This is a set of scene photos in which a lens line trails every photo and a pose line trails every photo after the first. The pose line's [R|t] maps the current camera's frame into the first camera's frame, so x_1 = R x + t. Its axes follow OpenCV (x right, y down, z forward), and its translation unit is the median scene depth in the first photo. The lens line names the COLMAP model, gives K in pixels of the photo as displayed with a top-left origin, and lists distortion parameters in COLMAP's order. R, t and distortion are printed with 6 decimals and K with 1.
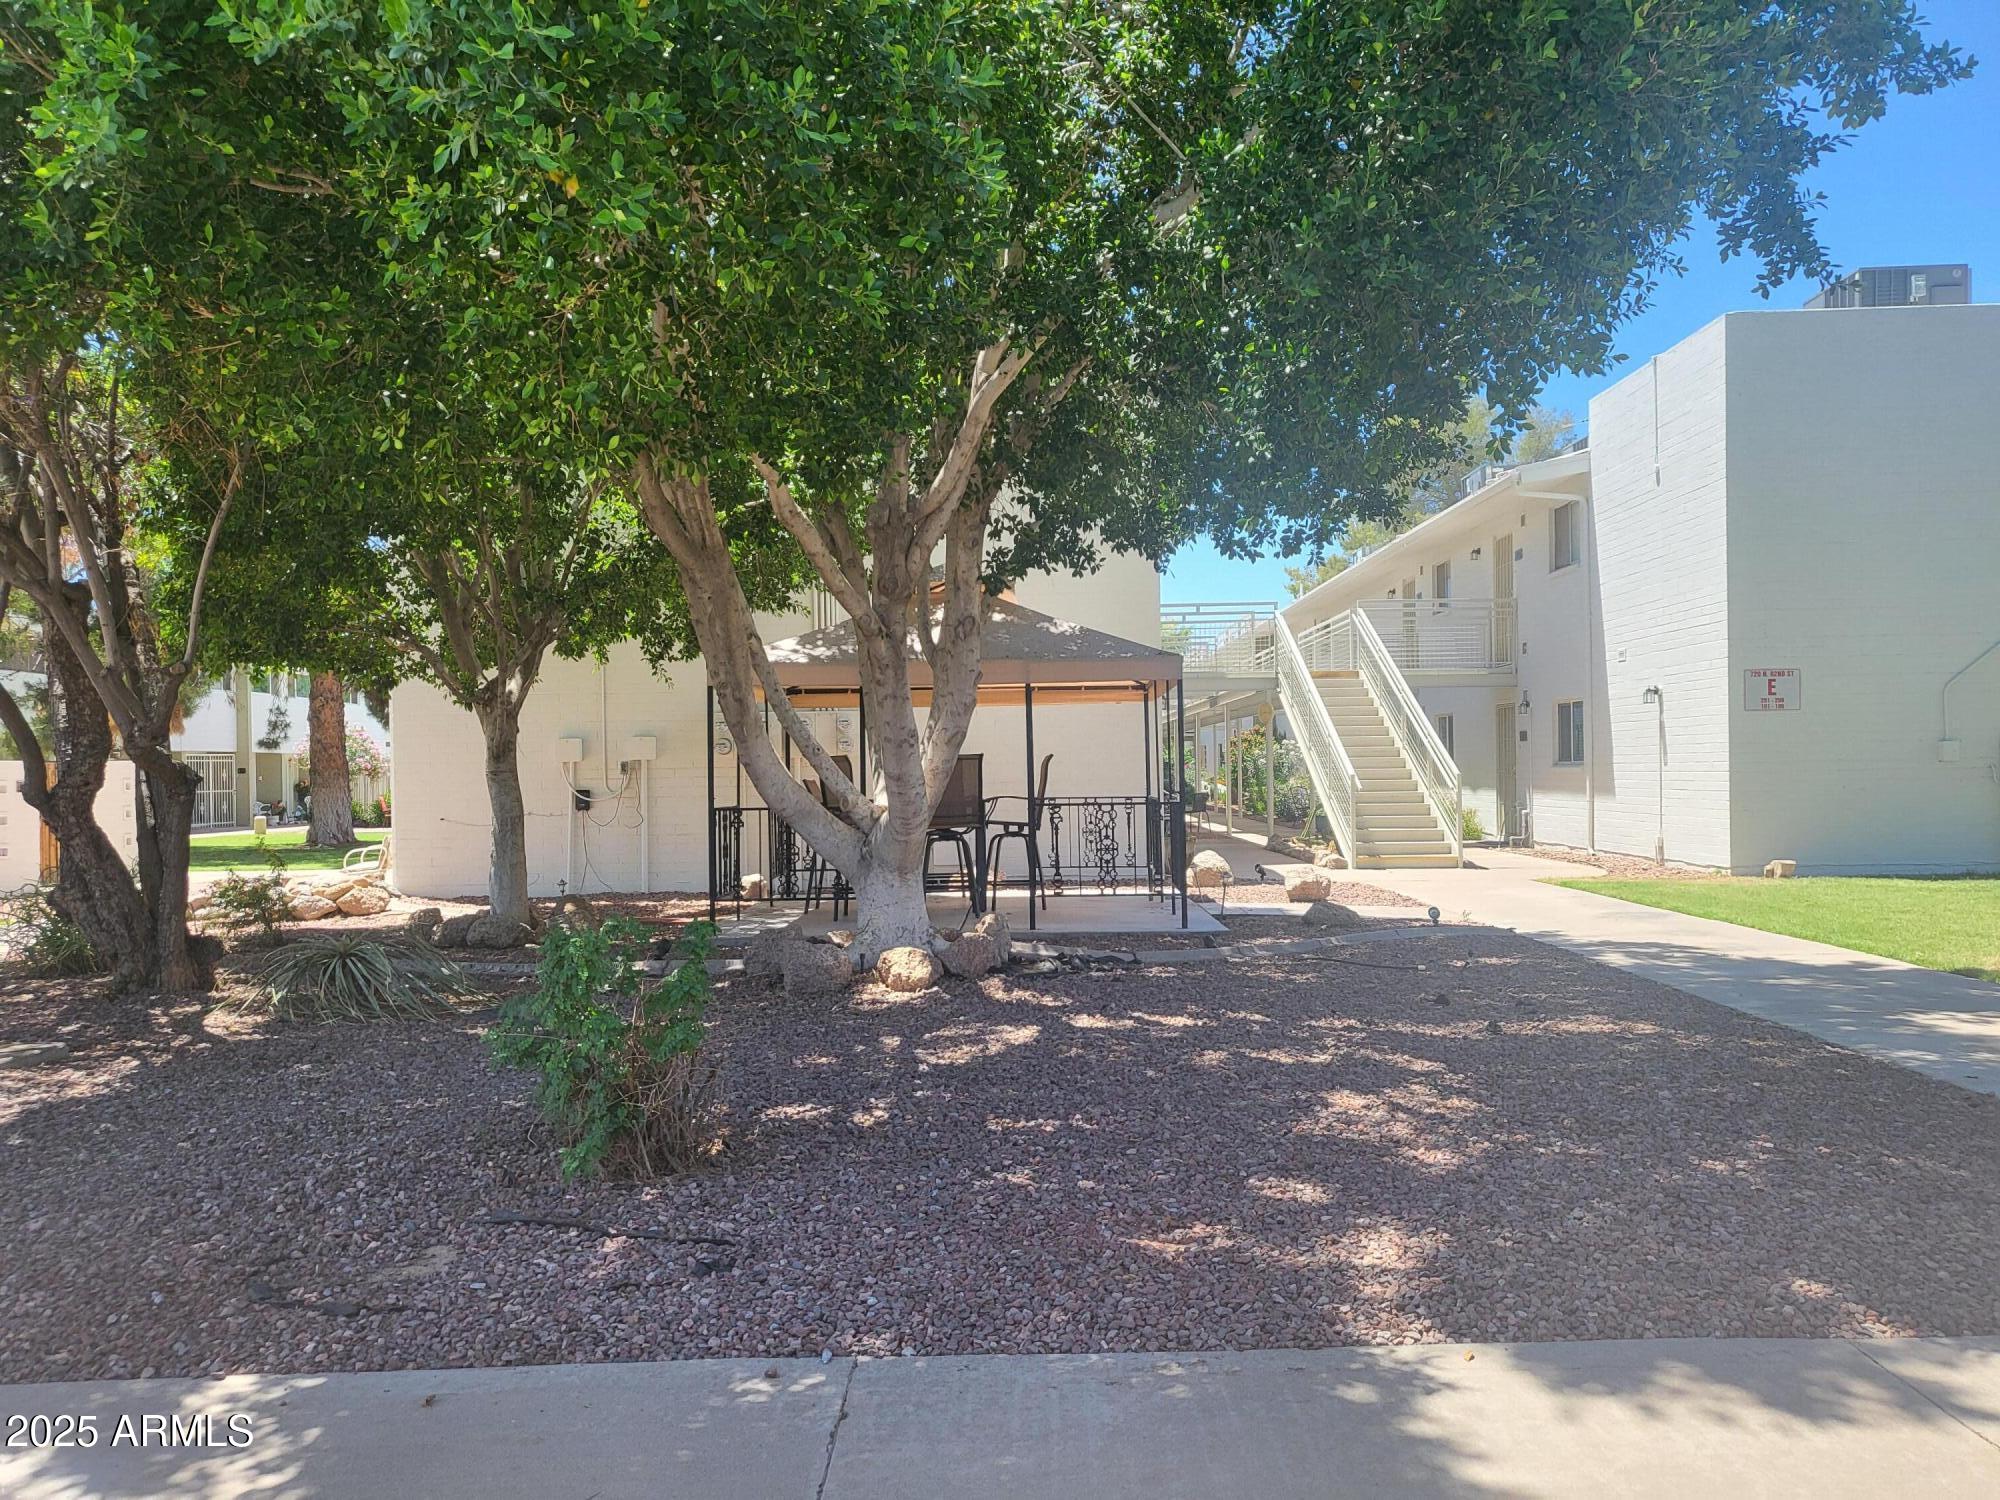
lens RADIAL K [[1512.2, 0, 1000.4], [0, 1512.2, 750.8], [0, 0, 1]] dist [-0.001869, -0.000491]
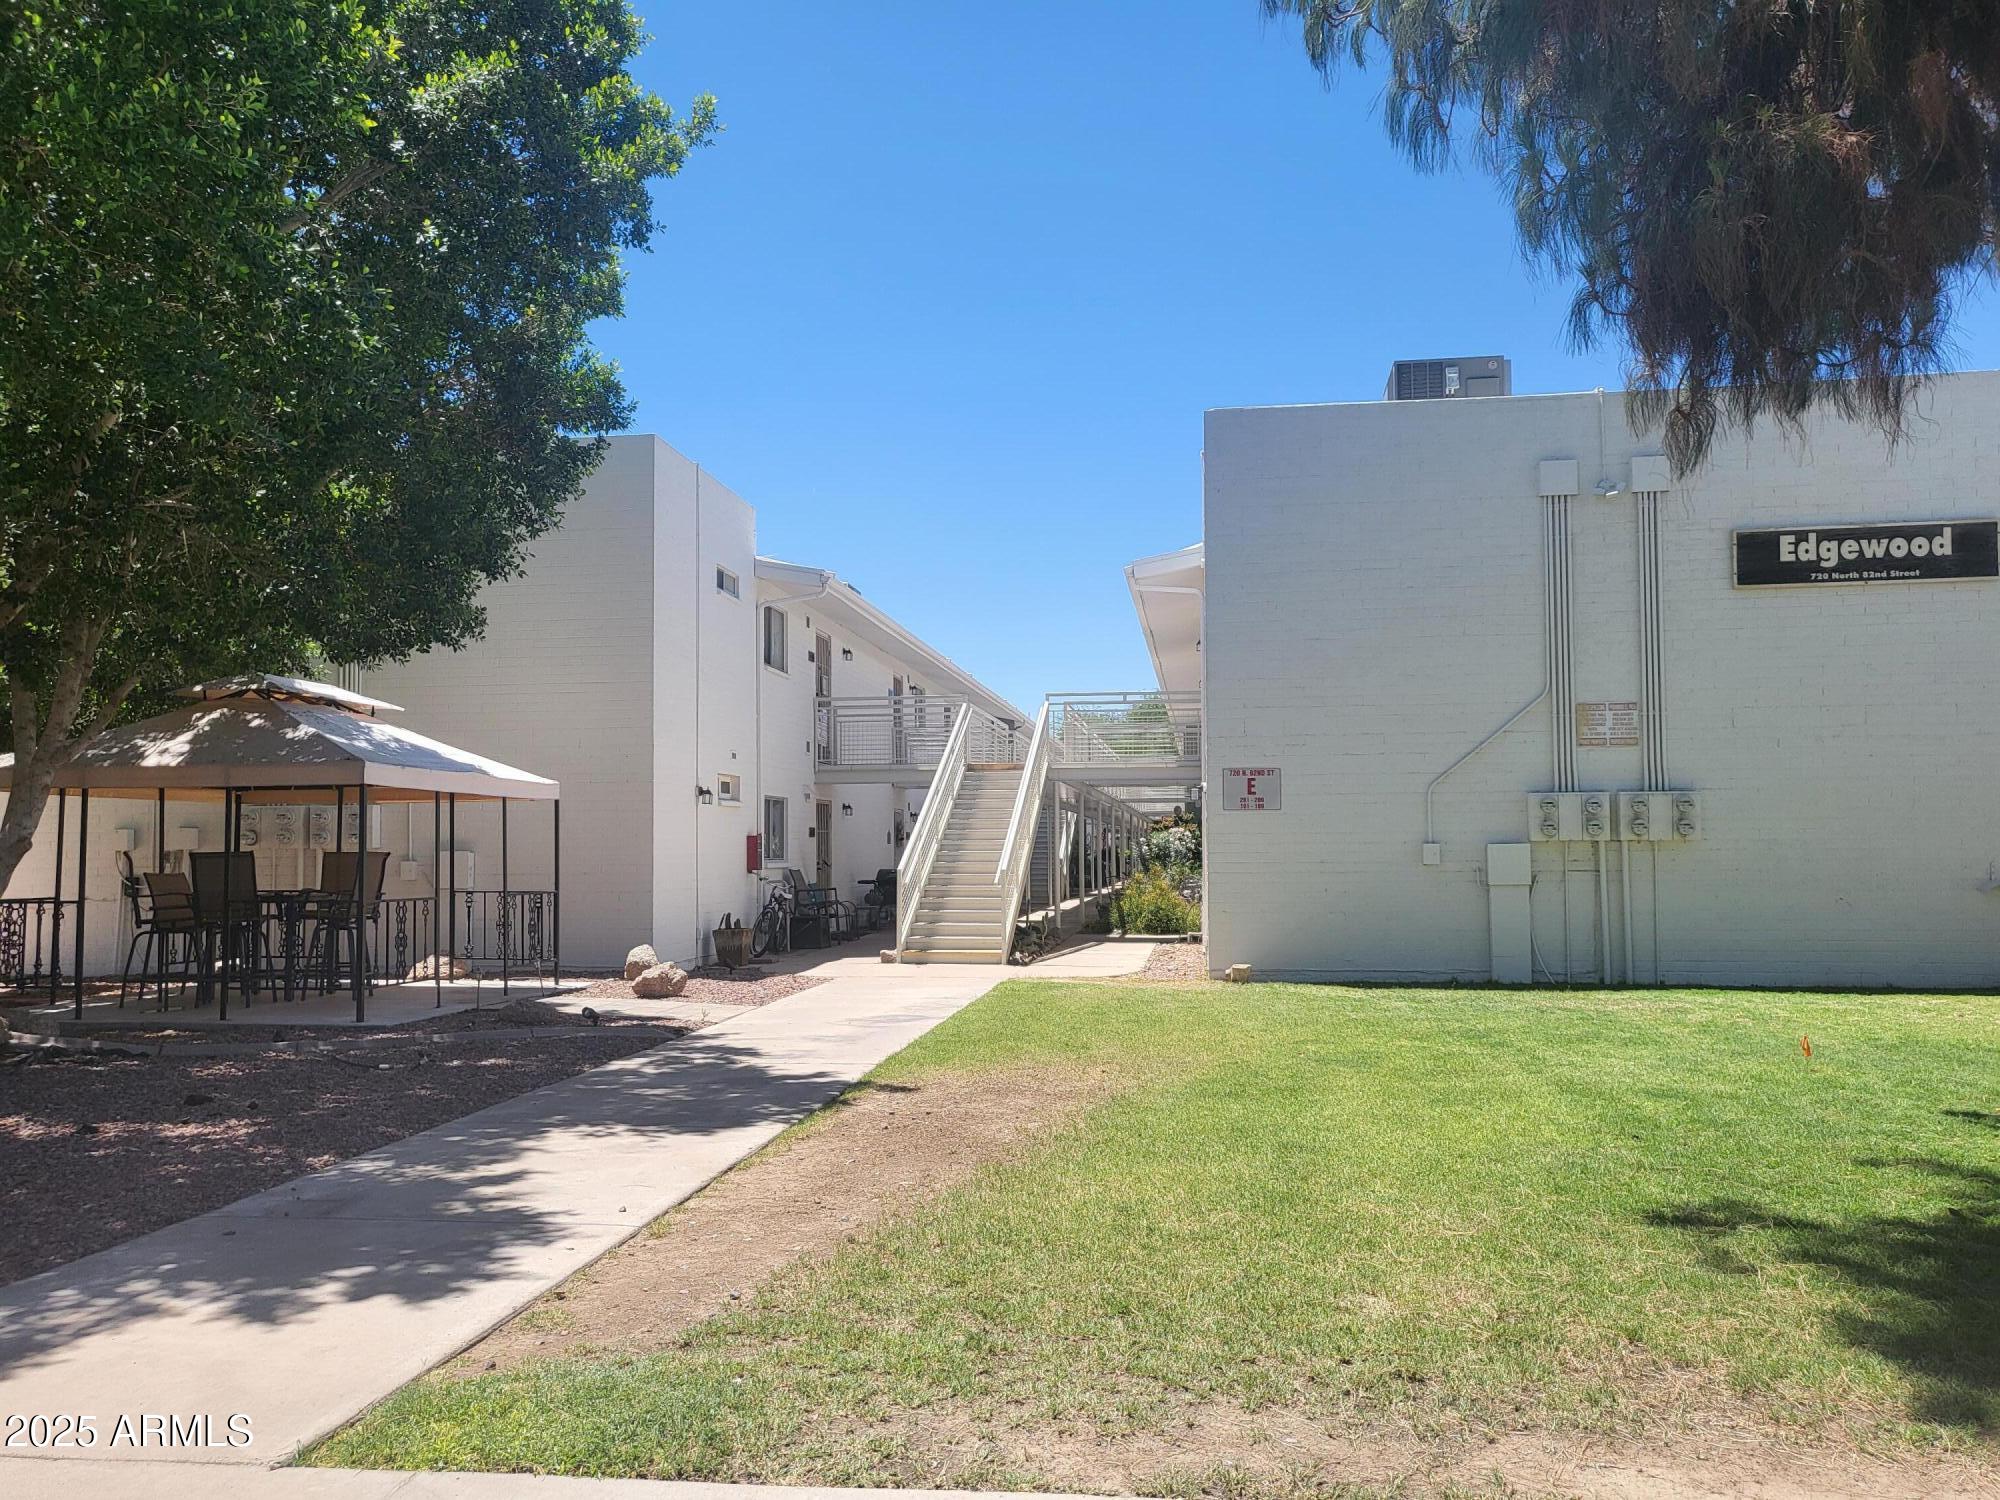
lens RADIAL K [[1512.2, 0, 998.4], [0, 1512.2, 751.4], [0, 0, 1]] dist [-0.001869, -0.000491]
pose [[0.994262, 0.001861, -0.106957, 0.435237], [-0.007733, 0.998483, -0.054512, -0.009571], [0.106694, 0.055026, 0.992768, 0.004439]]
